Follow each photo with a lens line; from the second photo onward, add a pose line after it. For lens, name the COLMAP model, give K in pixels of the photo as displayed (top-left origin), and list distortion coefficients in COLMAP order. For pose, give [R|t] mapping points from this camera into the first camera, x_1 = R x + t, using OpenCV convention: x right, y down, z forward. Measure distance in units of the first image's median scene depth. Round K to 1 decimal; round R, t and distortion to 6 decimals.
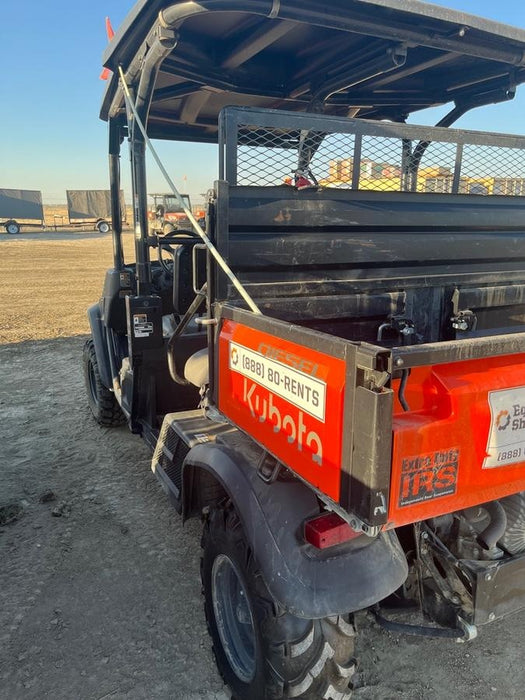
lens RADIAL K [[533.3, 0, 262.5], [0, 533.3, 350.0], [0, 0, 1]] dist [0.004435, -0.000215]
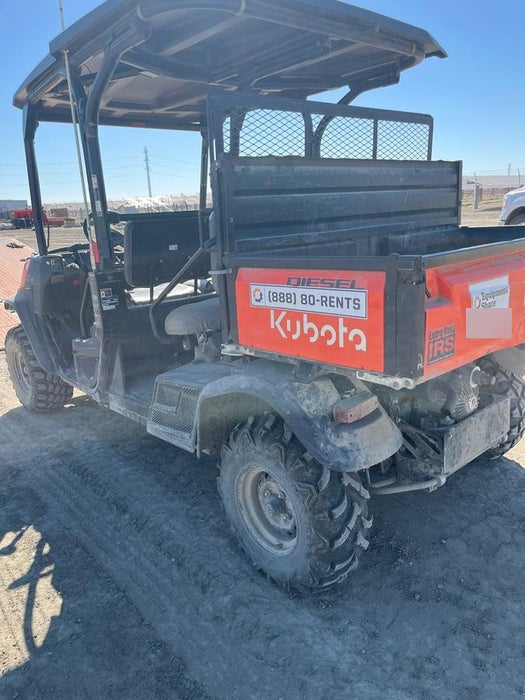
lens RADIAL K [[534.1, 0, 262.5], [0, 534.1, 350.0], [0, 0, 1]] dist [0.039706, -0.003483]
pose [[0.959137, -0.128175, 0.252243, -0.391214], [0.122638, 0.991738, 0.037622, 0.098366], [-0.254981, -0.005150, 0.966932, -0.226708]]
